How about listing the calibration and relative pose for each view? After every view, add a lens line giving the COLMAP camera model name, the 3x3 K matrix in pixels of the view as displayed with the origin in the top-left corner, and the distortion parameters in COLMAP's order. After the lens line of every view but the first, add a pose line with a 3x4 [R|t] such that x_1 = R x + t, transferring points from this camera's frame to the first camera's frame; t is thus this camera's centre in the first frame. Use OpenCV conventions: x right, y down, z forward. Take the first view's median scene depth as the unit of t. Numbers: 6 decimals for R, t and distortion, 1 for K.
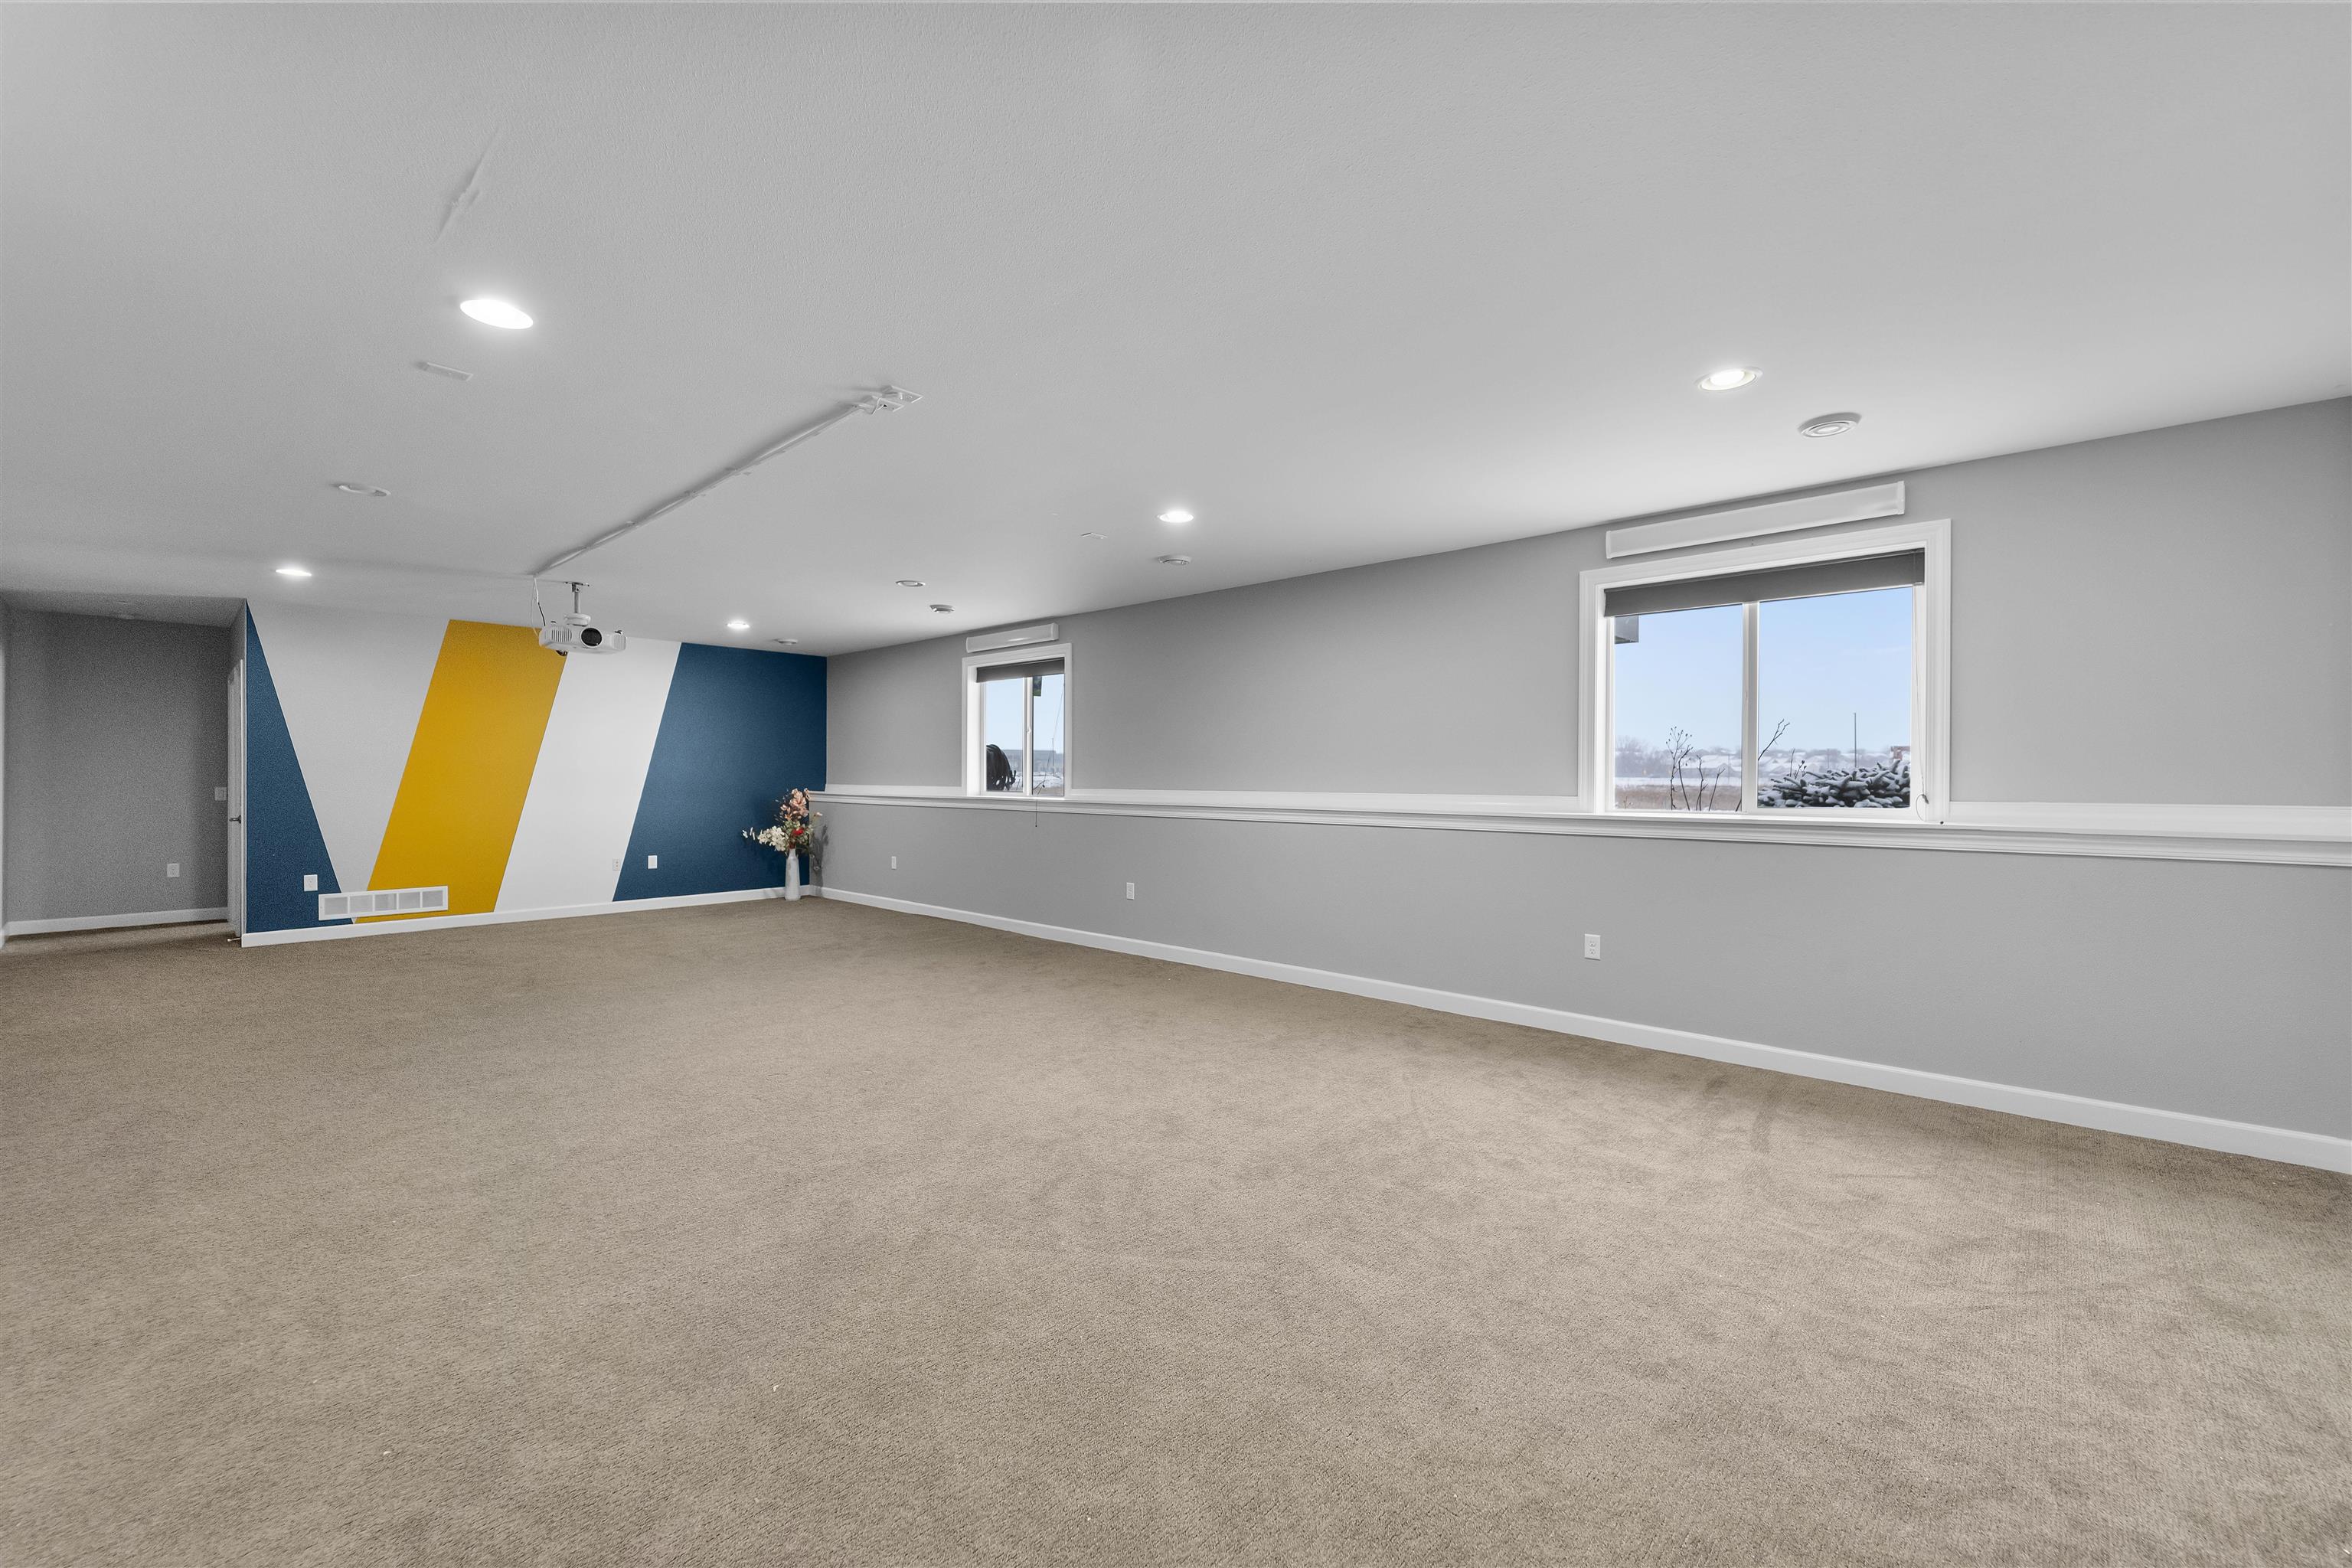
lens RADIAL K [[966.3, 0, 1177.8], [0, 966.3, 730.6], [0, 0, 1]] dist [0.004471, 0.000131]
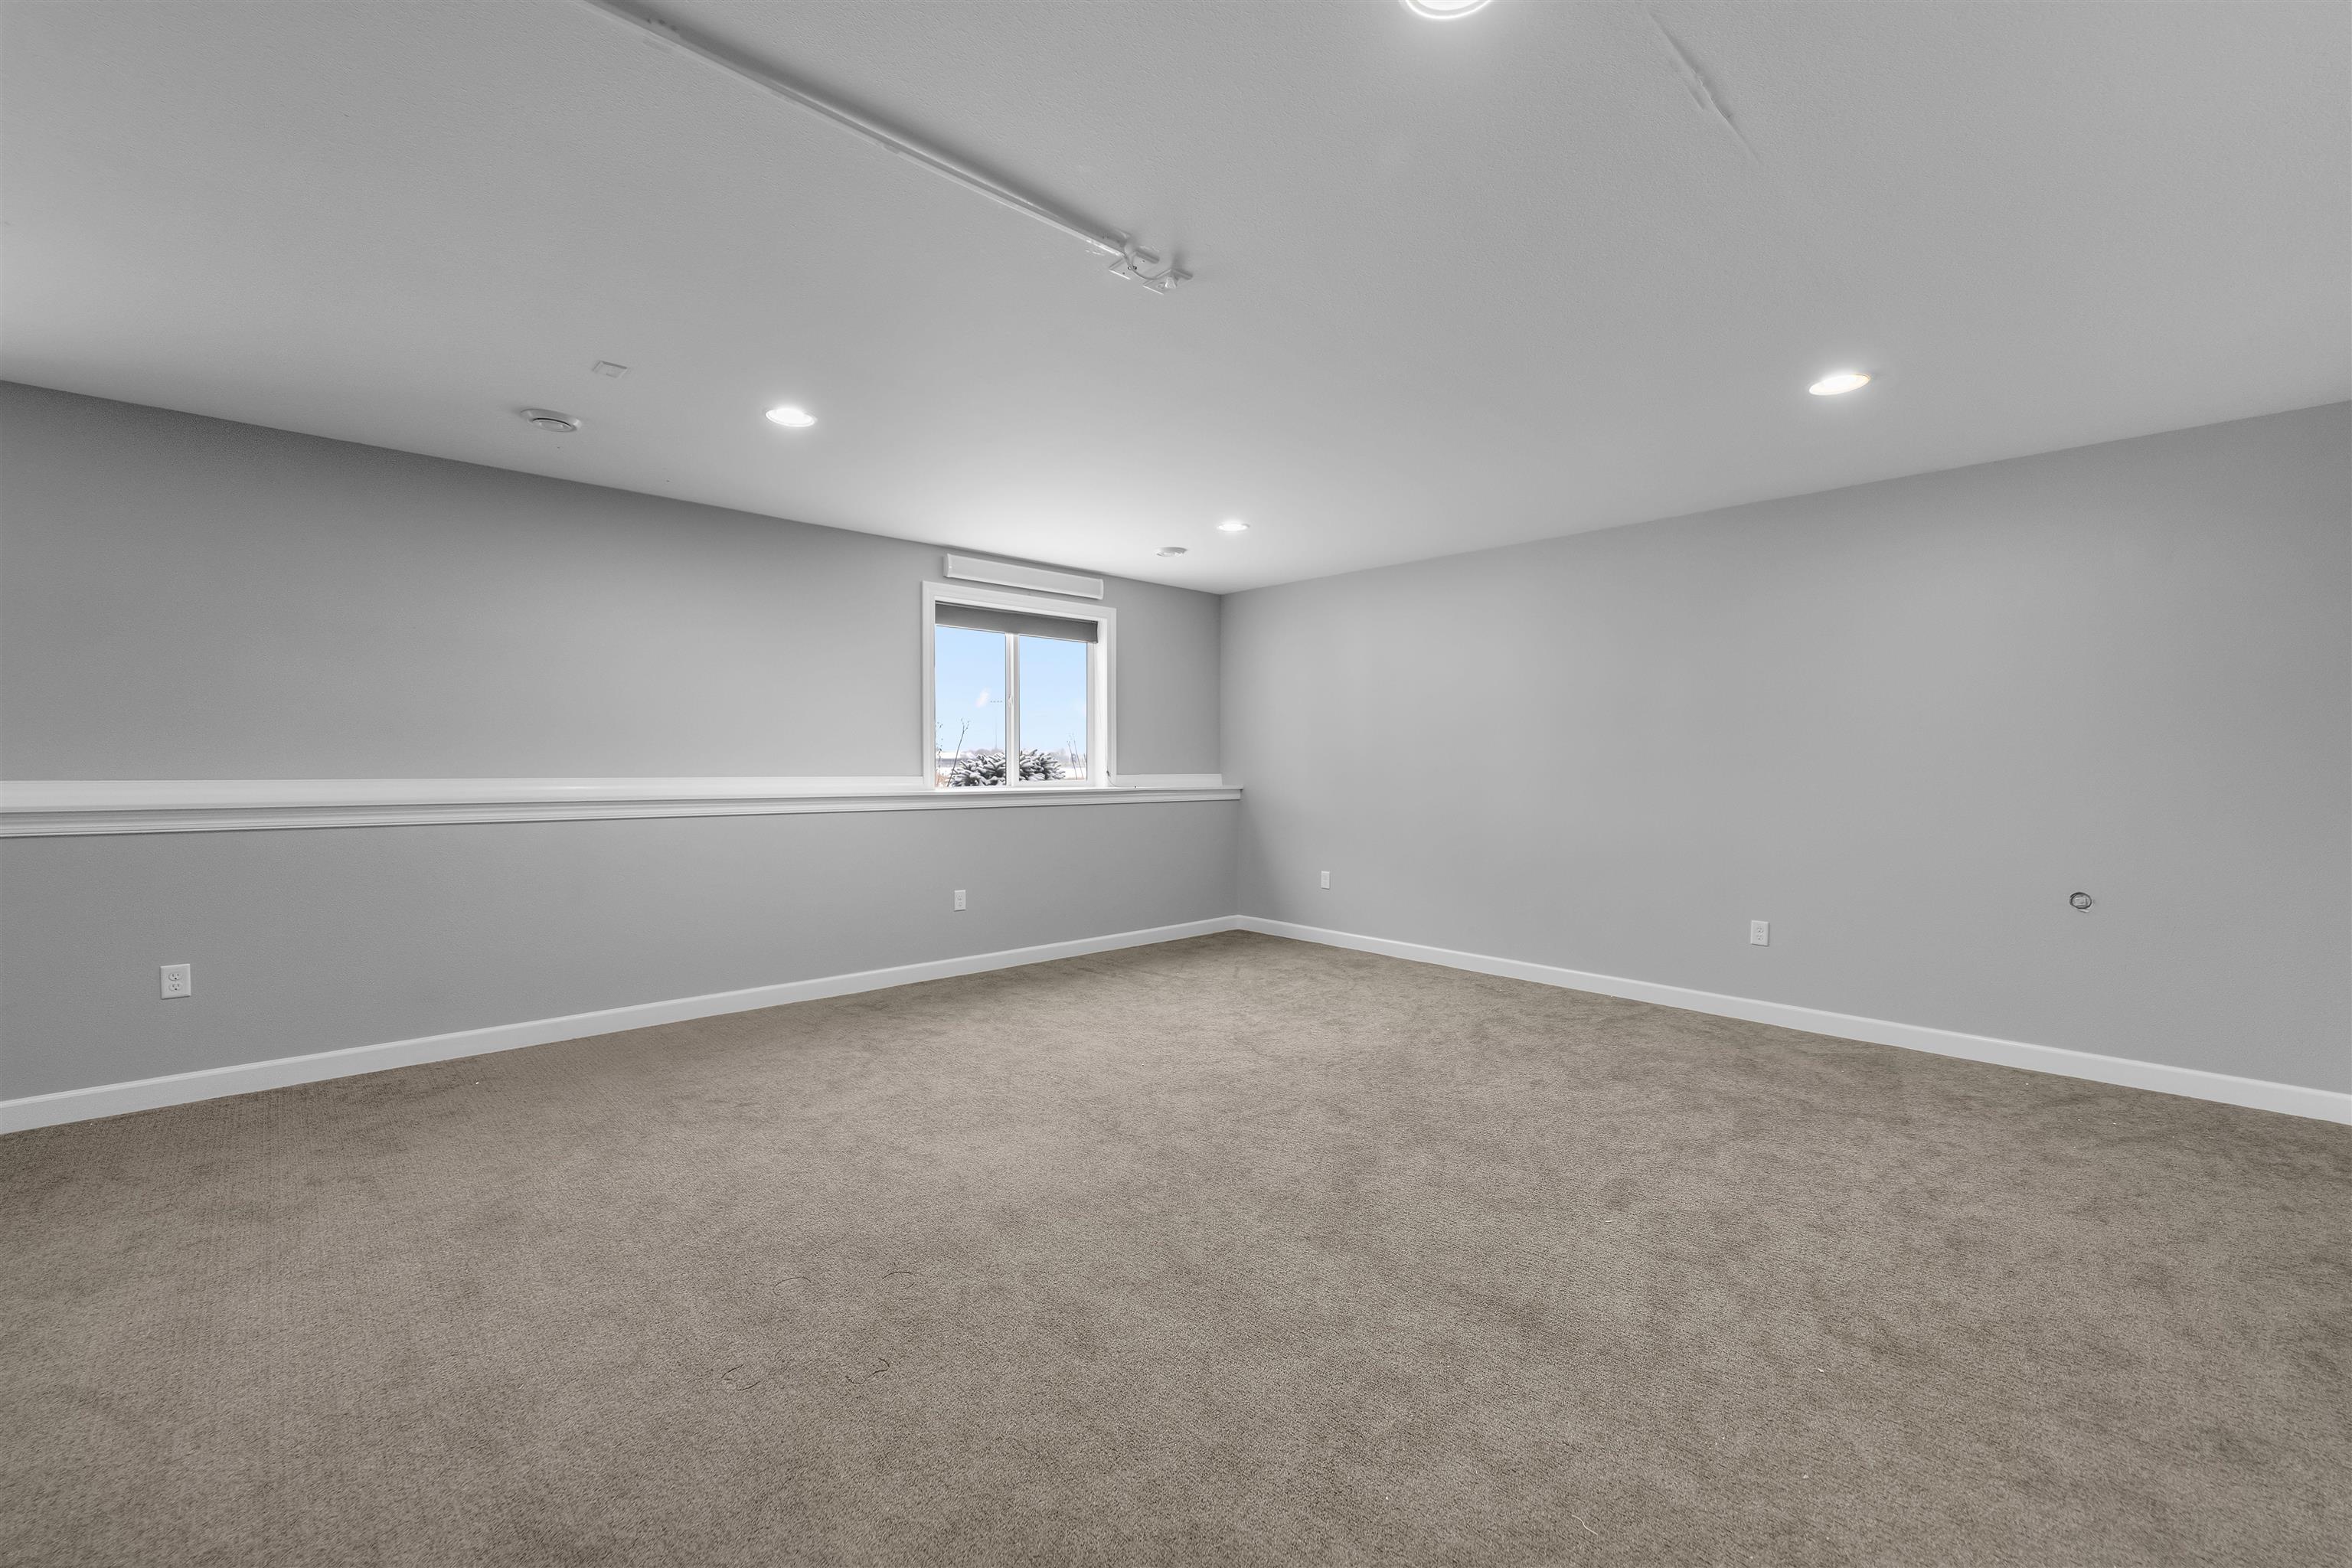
lens RADIAL K [[987.0, 0, 1176.7], [0, 987.0, 759.0], [0, 0, 1]] dist [-0.032120, 0.000027]
pose [[0.047115, 0.001397, 0.998889, -0.761563], [-0.050060, 0.998746, 0.000965, 0.031403], [-0.997634, -0.050050, 0.047125, 0.660199]]
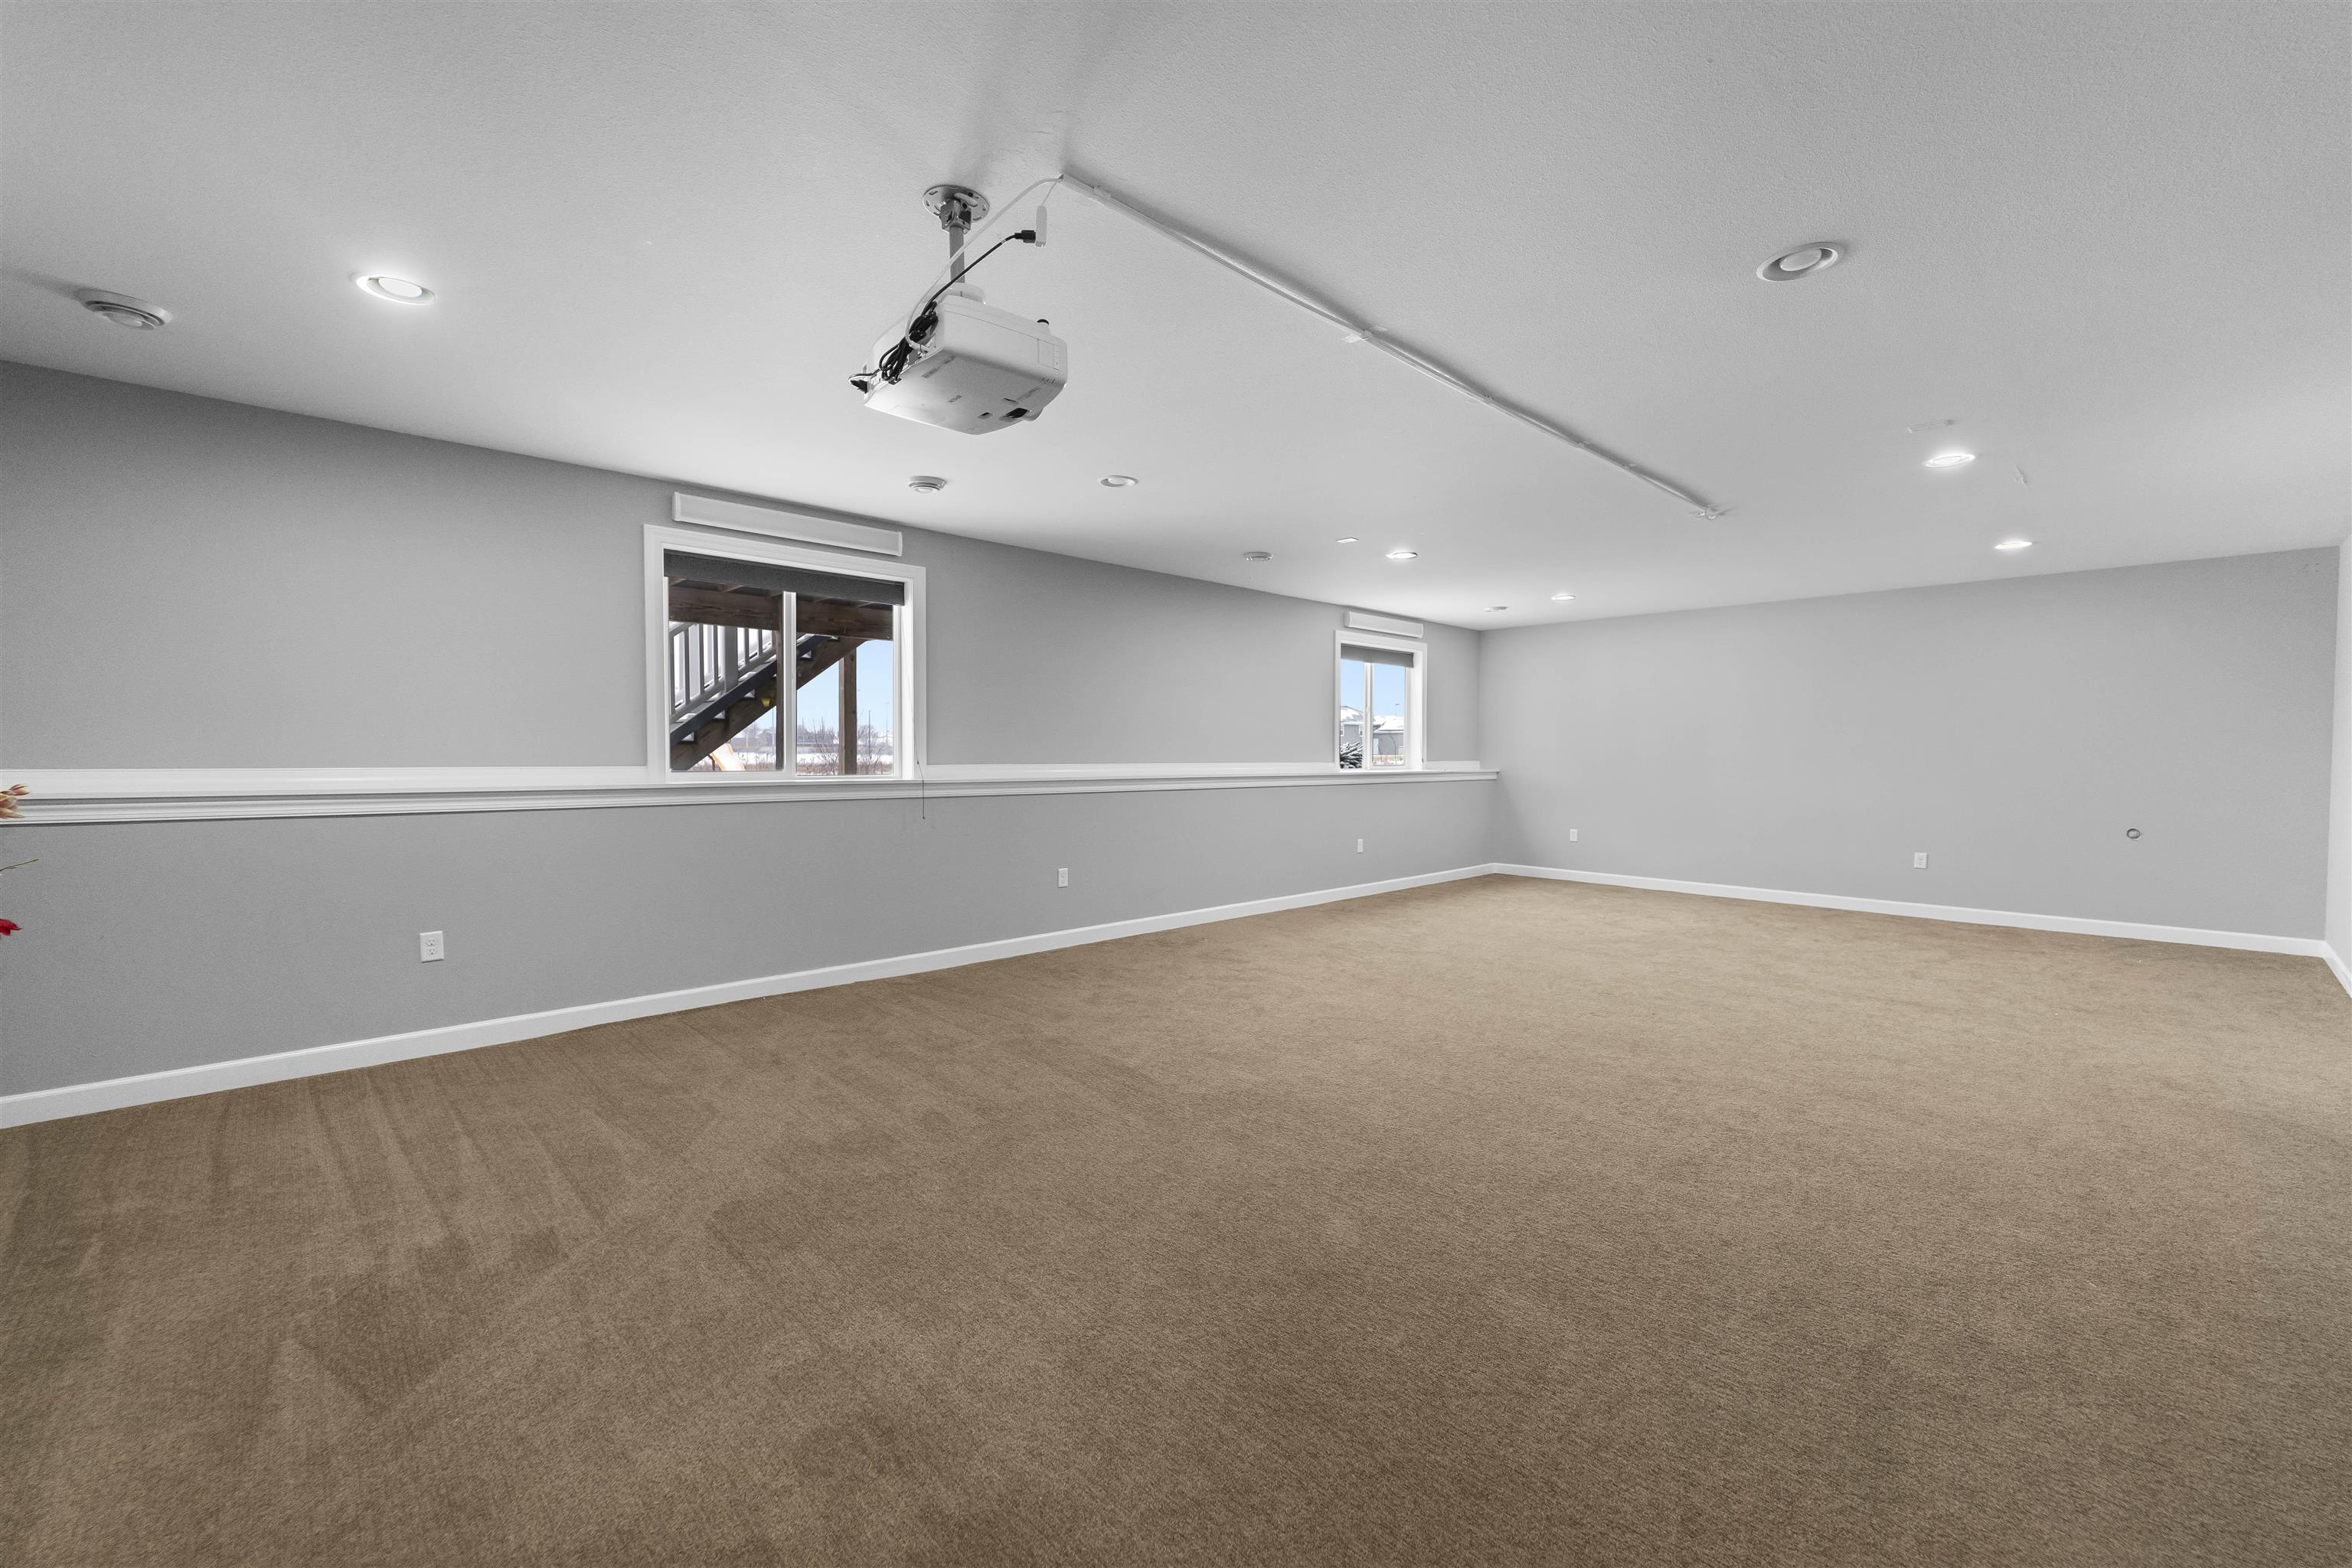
lens RADIAL K [[965.0, 0, 1182.5], [0, 965.0, 764.2], [0, 0, 1]] dist [0.001434, -0.000300]
pose [[0.043096, -0.013202, 0.998984, -1.334588], [-0.049859, 0.998638, 0.015349, 0.060214], [-0.997826, -0.050470, 0.042379, 1.226430]]
